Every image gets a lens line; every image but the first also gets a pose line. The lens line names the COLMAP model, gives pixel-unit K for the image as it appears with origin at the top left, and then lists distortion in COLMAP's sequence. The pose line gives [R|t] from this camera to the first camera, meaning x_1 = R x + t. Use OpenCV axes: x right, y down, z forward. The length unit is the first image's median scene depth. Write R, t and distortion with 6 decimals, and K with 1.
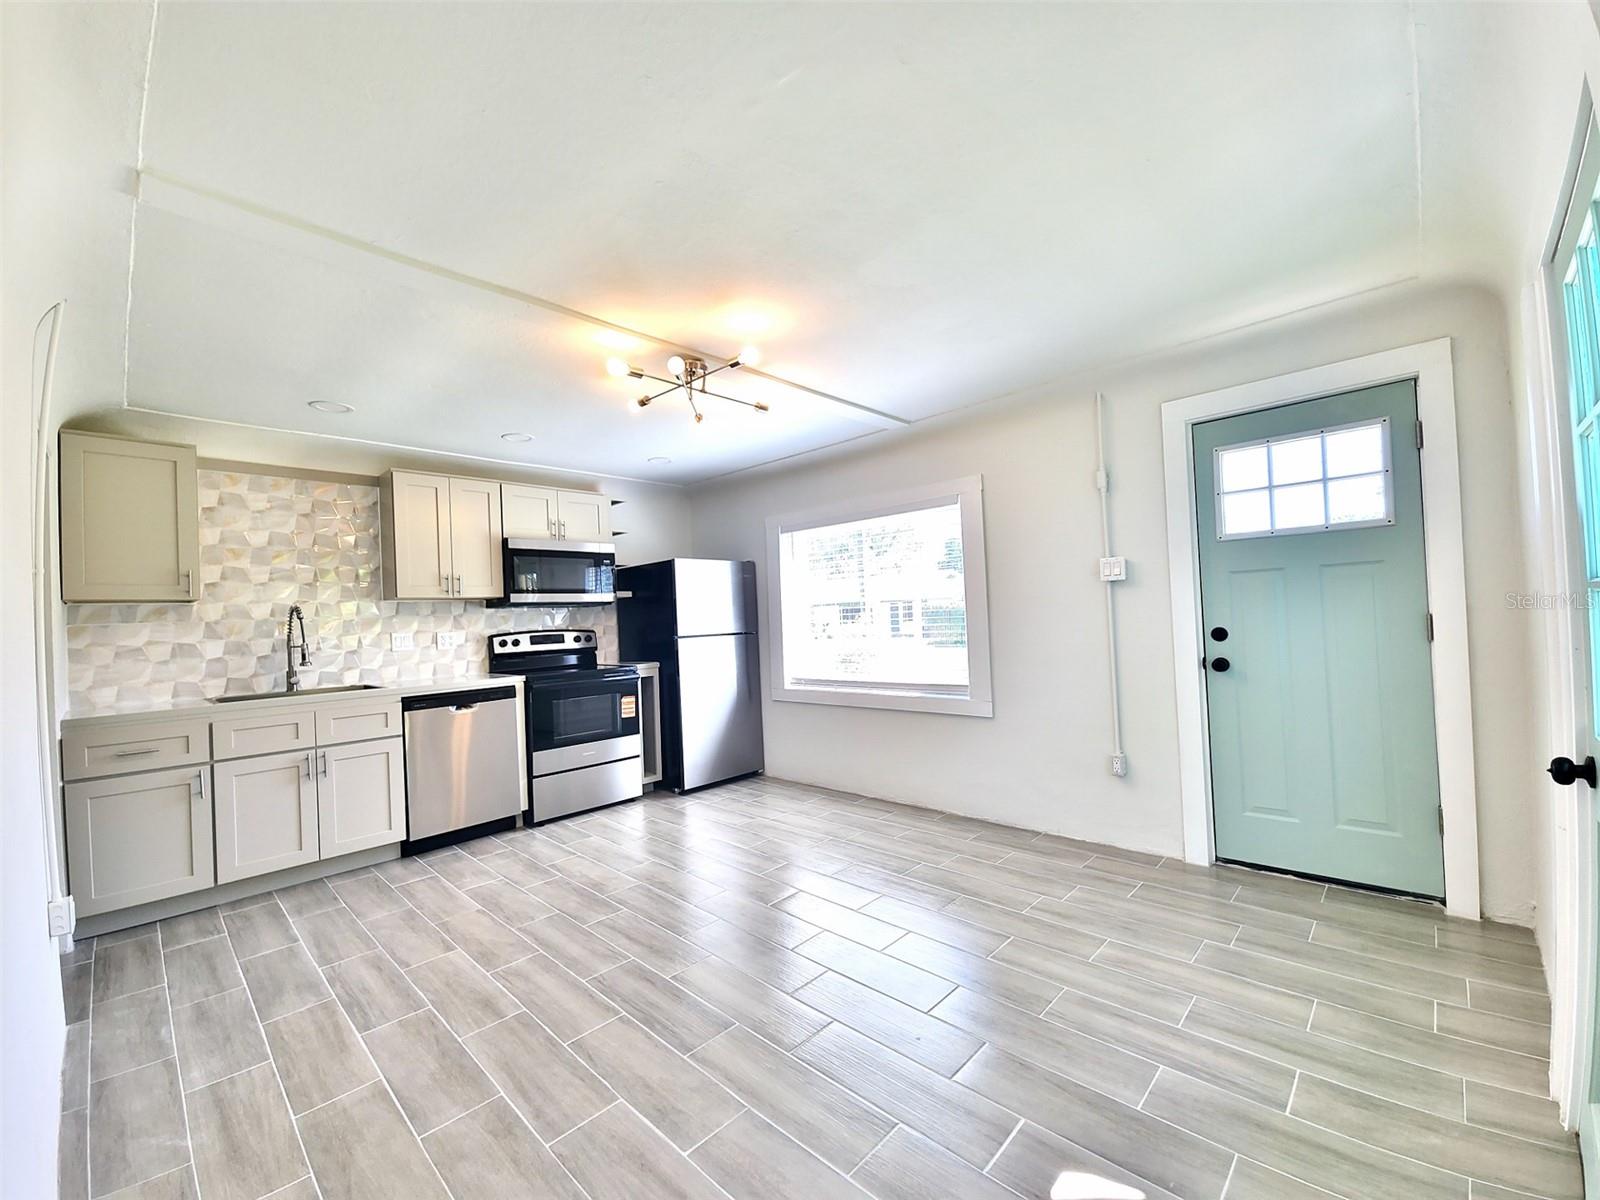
lens RADIAL K [[652.9, 0, 802.9], [0, 652.9, 615.1], [0, 0, 1]] dist [0.006284, -0.003105]
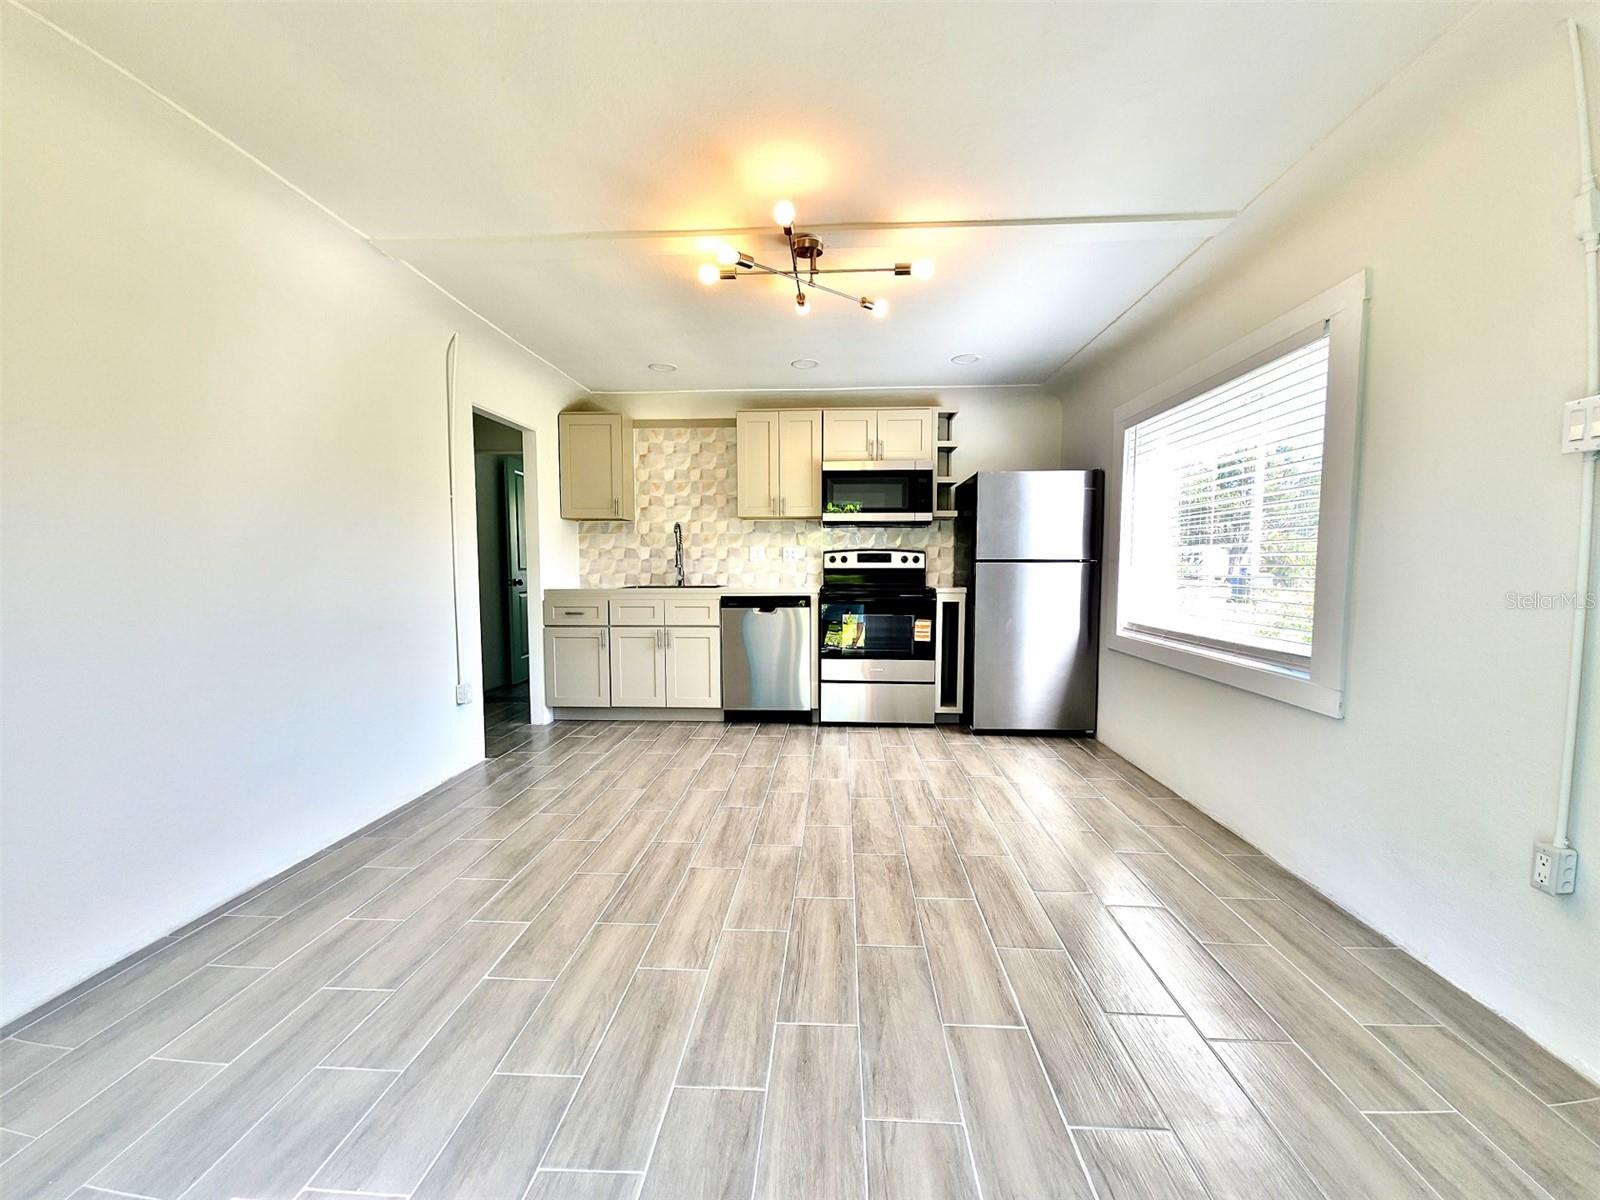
lens RADIAL K [[652.9, 0, 801.5], [0, 652.9, 610.7], [0, 0, 1]] dist [0.006284, -0.003105]
pose [[0.650733, 0.096261, -0.753180, 0.431069], [-0.023237, 0.993991, 0.106963, 0.015385], [0.758951, -0.052103, 0.649060, 0.303170]]
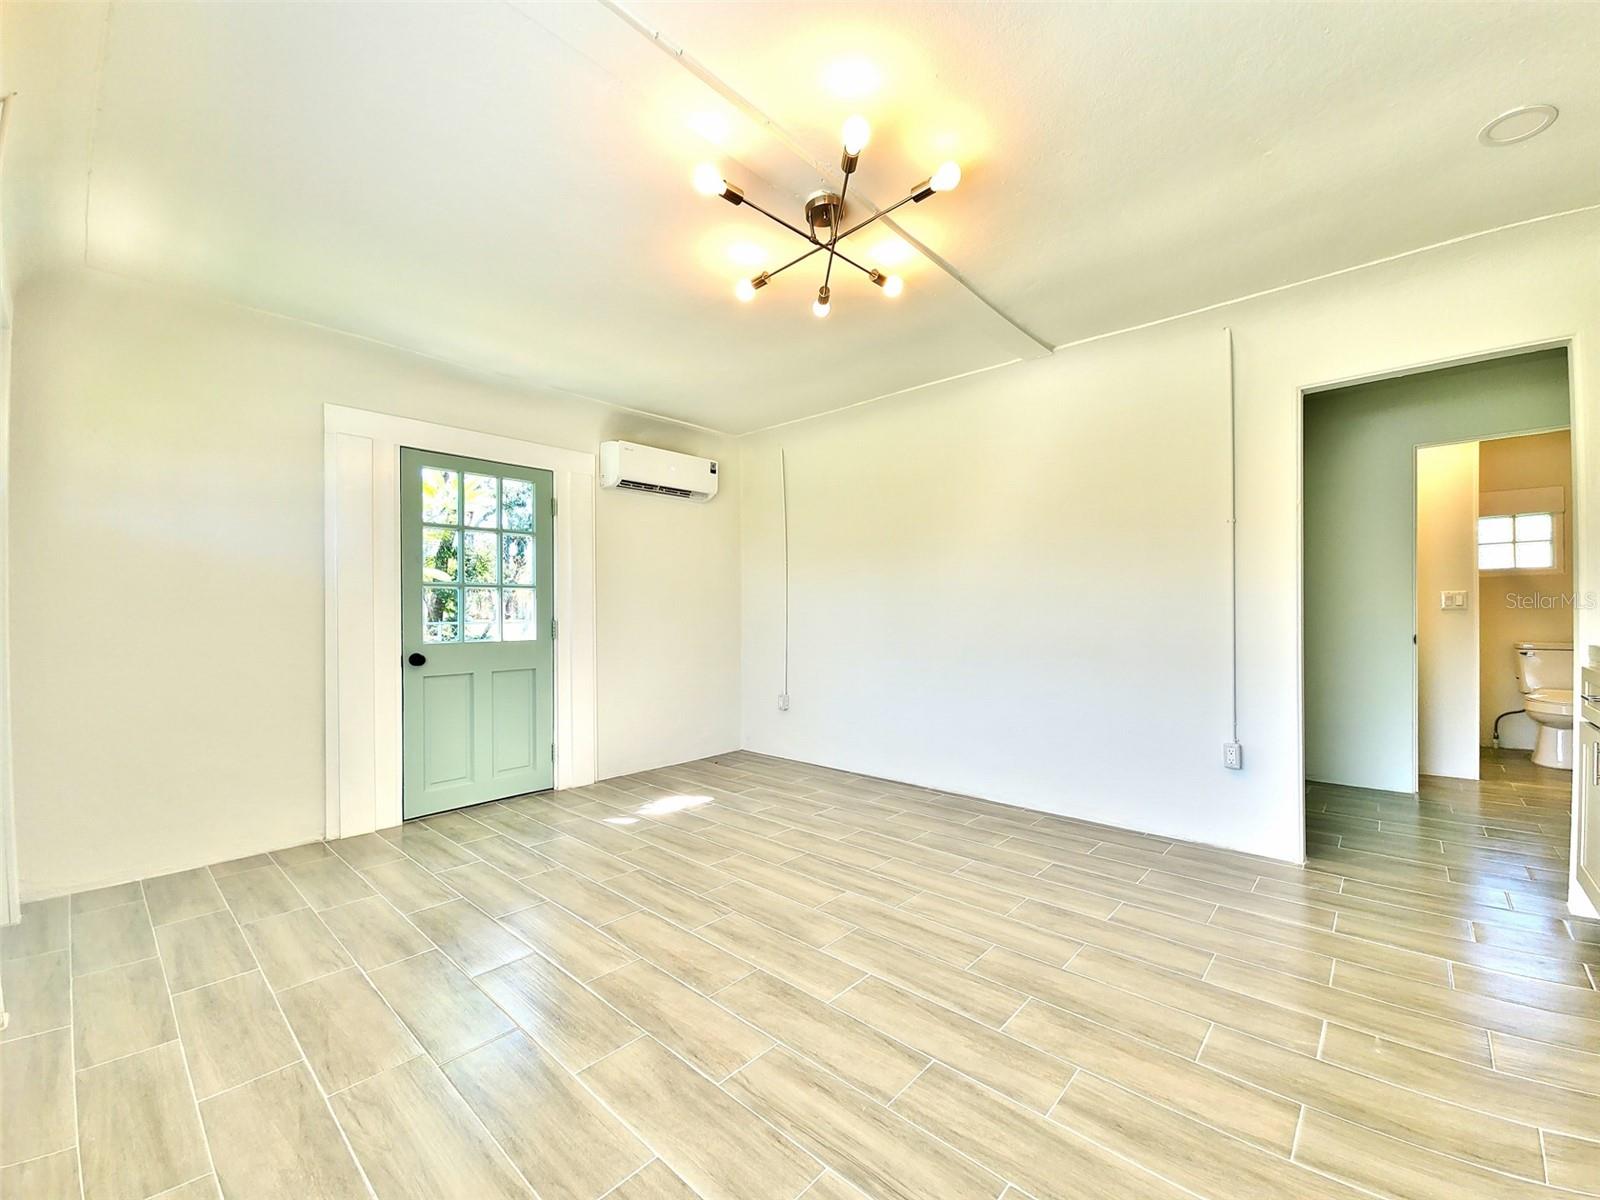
lens RADIAL K [[652.9, 0, 800.1], [0, 652.9, 606.5], [0, 0, 1]] dist [0.006284, -0.003105]
pose [[-0.998405, 0.049757, -0.026688, -0.077775], [0.050048, 0.998693, -0.010344, 0.053193], [0.026139, -0.011663, -0.999590, 1.353818]]
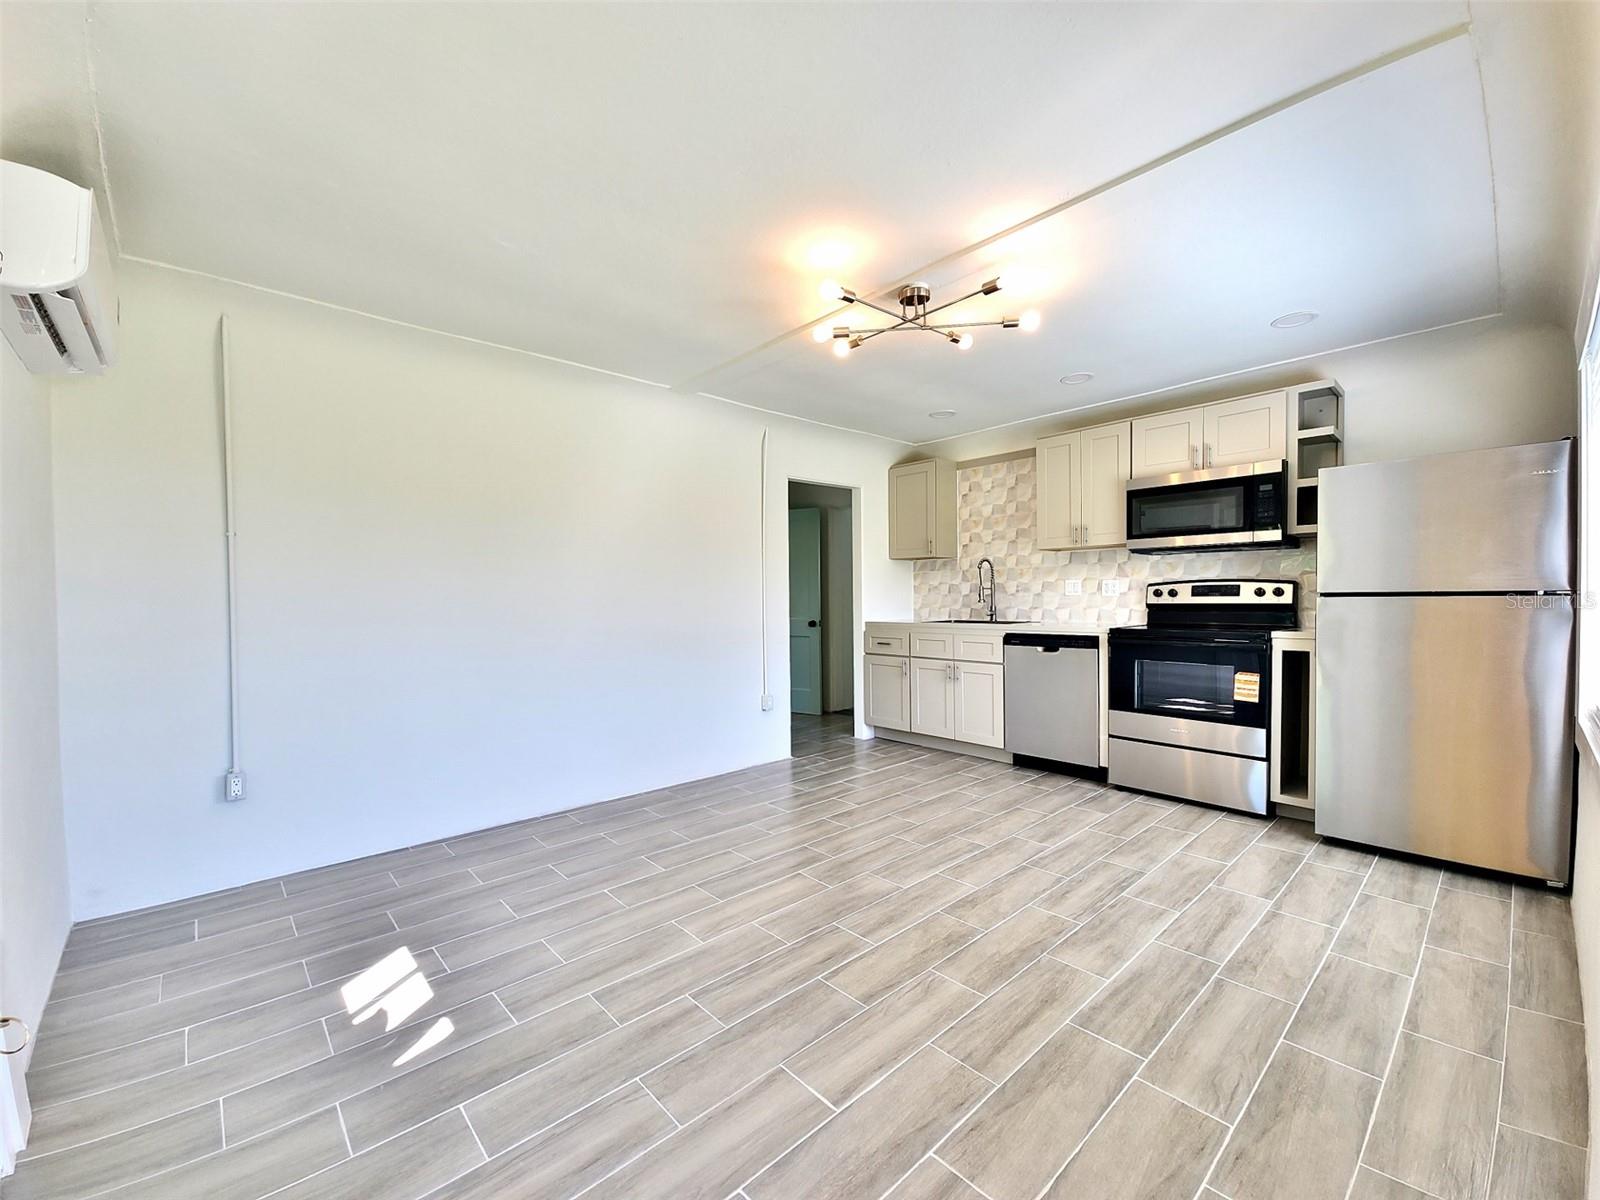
lens RADIAL K [[652.9, 0, 801.3], [0, 652.9, 611.6], [0, 0, 1]] dist [0.006284, -0.003105]
pose [[-0.064316, 0.066773, -0.995693, 0.614212], [0.018297, 0.997670, 0.065724, -0.000539], [0.997762, -0.013991, -0.065388, 0.701226]]
